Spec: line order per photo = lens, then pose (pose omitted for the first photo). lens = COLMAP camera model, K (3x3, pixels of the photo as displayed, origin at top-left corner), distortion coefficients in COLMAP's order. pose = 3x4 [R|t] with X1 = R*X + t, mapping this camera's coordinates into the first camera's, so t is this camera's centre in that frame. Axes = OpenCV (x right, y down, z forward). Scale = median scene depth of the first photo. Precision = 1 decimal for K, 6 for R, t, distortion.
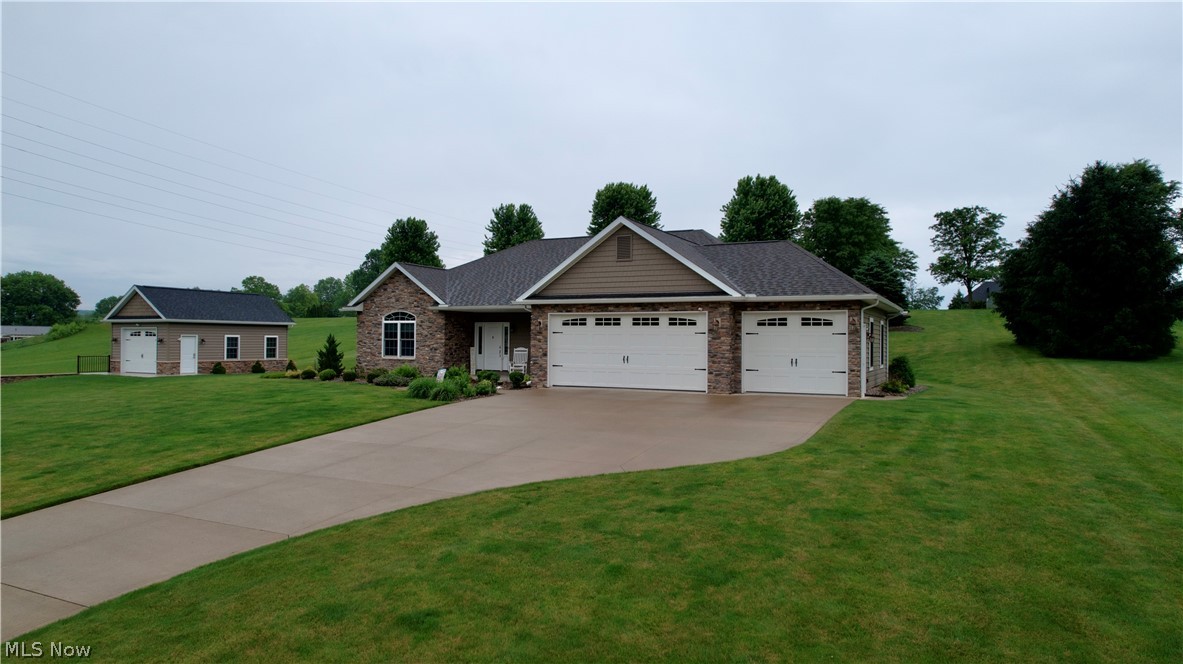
lens RADIAL K [[755.4, 0, 589.0], [0, 755.4, 327.6], [0, 0, 1]] dist [-0.074556, 0.070874]
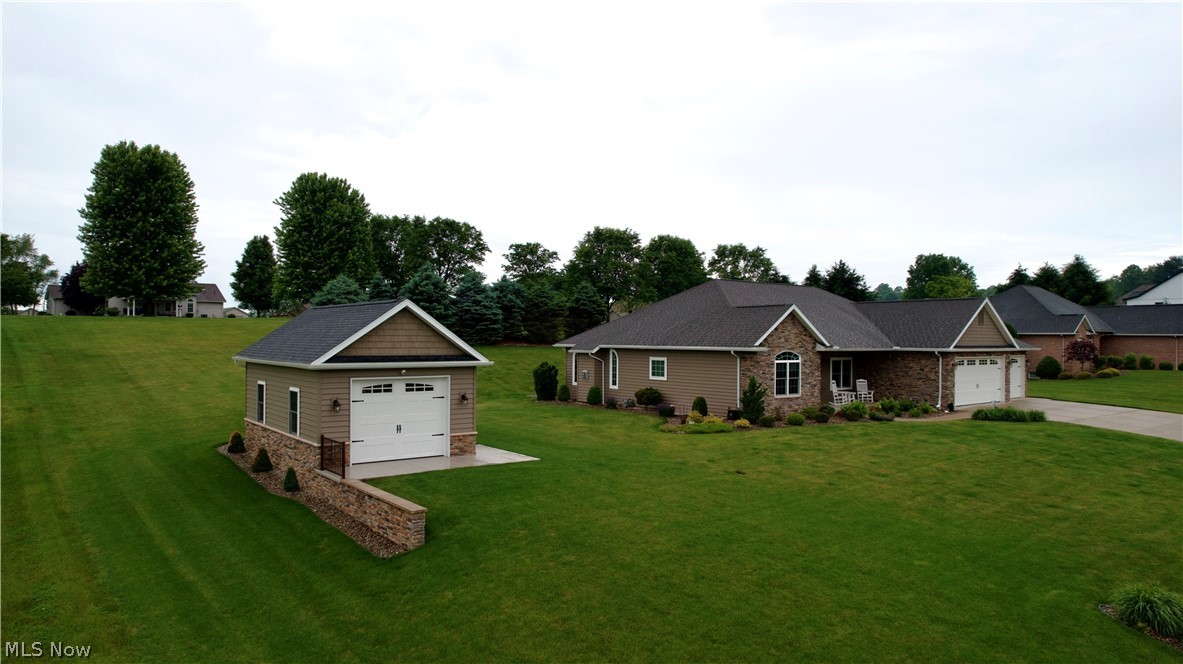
lens RADIAL K [[755.4, 0, 590.6], [0, 755.4, 330.3], [0, 0, 1]] dist [-0.074556, 0.070874]
pose [[0.430924, 0.004923, 0.902375, -1.290775], [-0.020841, 0.999773, 0.004498, -0.049032], [-0.902147, -0.020745, 0.430929, 0.790003]]
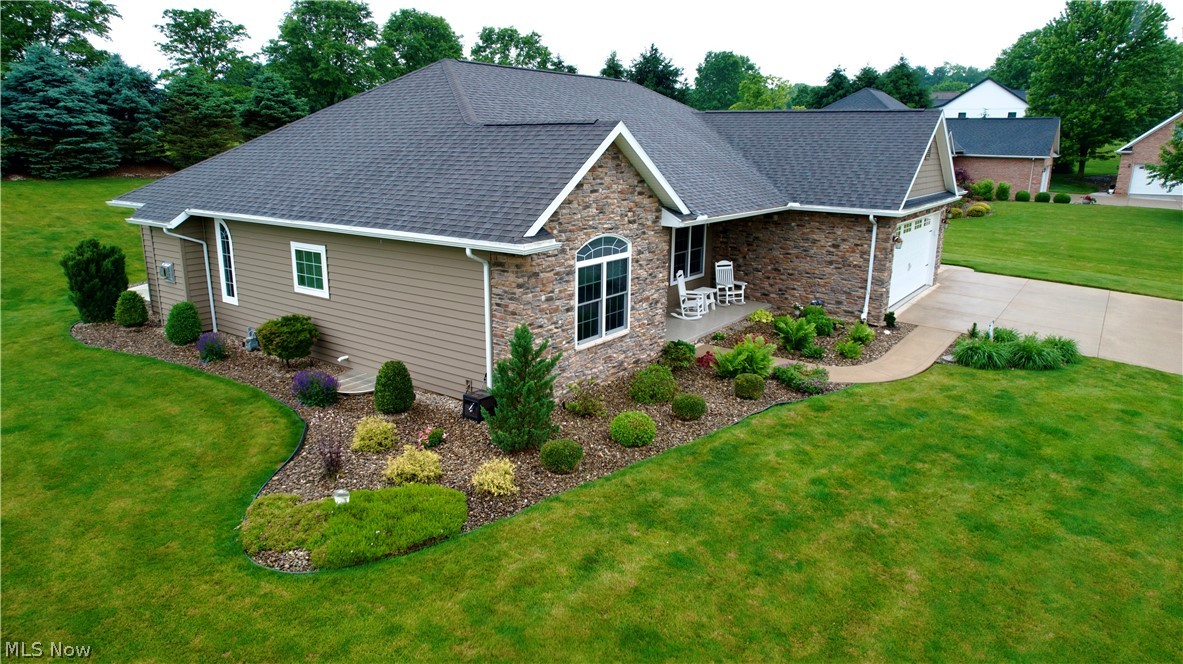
lens RADIAL K [[755.4, 0, 592.3], [0, 755.4, 330.7], [0, 0, 1]] dist [-0.074556, 0.070874]
pose [[0.151391, -0.248317, 0.956776, -0.679065], [-0.026596, 0.966558, 0.255064, -0.079205], [-0.988116, -0.064061, 0.139724, 0.931278]]
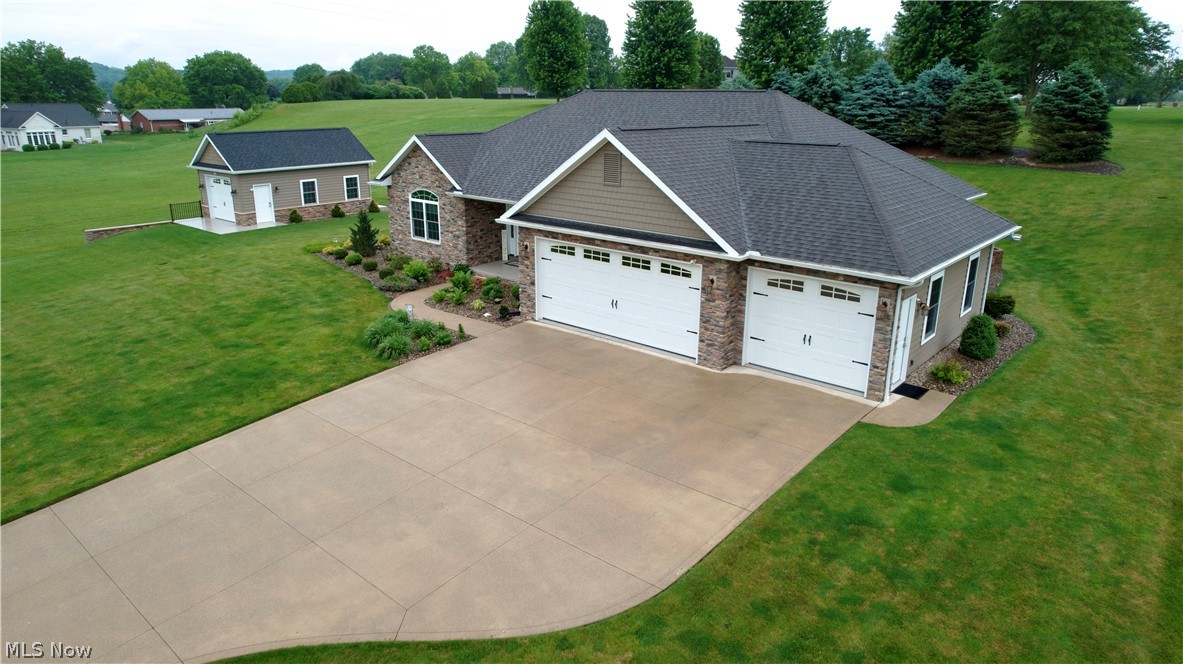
lens RADIAL K [[755.4, 0, 589.4], [0, 755.4, 326.4], [0, 0, 1]] dist [-0.074556, 0.070874]
pose [[0.970166, 0.068684, -0.232508, 0.161096], [0.007124, 0.950541, 0.310519, -0.142973], [0.242336, -0.302911, 0.921693, 0.163825]]
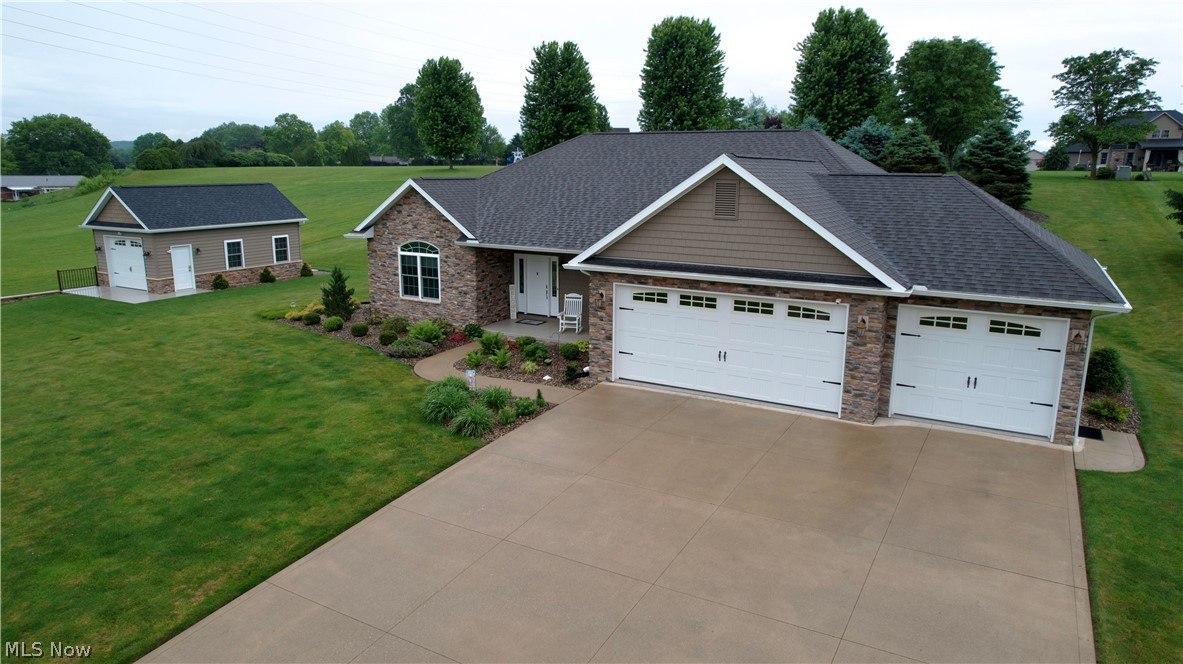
lens RADIAL K [[755.4, 0, 589.4], [0, 755.4, 328.7], [0, 0, 1]] dist [-0.074556, 0.070874]
pose [[0.998349, 0.010064, -0.056545, -0.027862], [0.003016, 0.973983, 0.226602, -0.108823], [0.057354, -0.226398, 0.972345, 0.222843]]
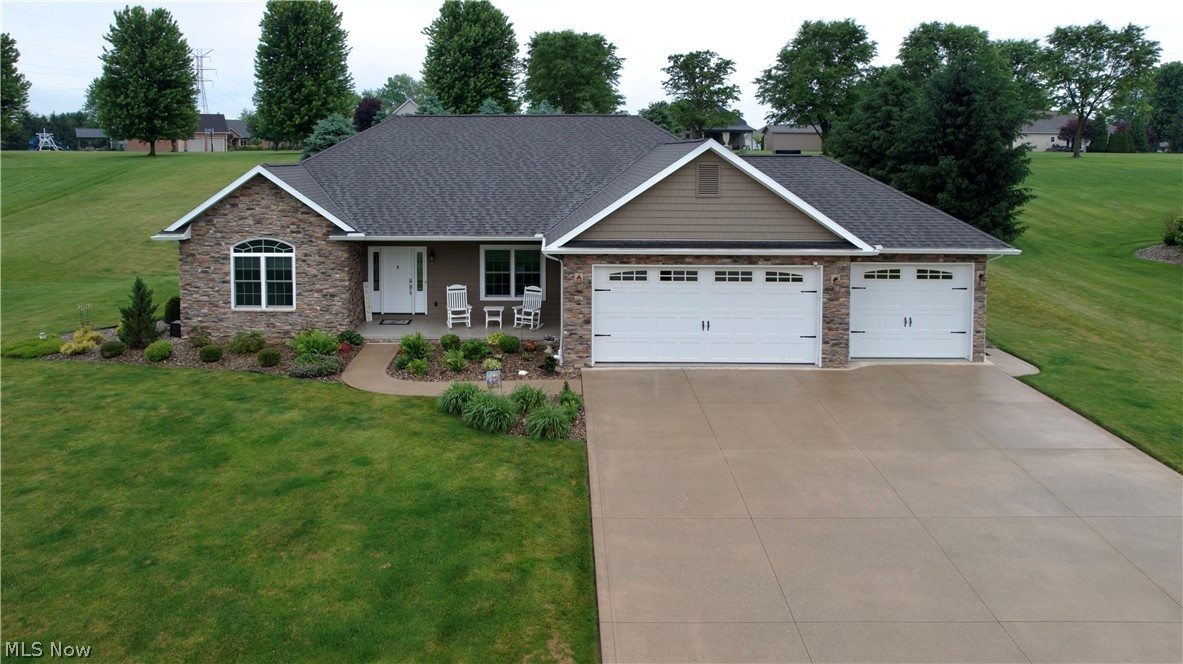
lens RADIAL K [[820.2, 0, 537.6], [0, 820.2, 203.2], [0, 0, 1]] dist [-0.032949, 0.015421]
pose [[0.899104, -0.033626, 0.436441, -0.342758], [-0.002326, 0.996664, 0.081580, -0.110315], [-0.437728, -0.074364, 0.896027, 0.253796]]
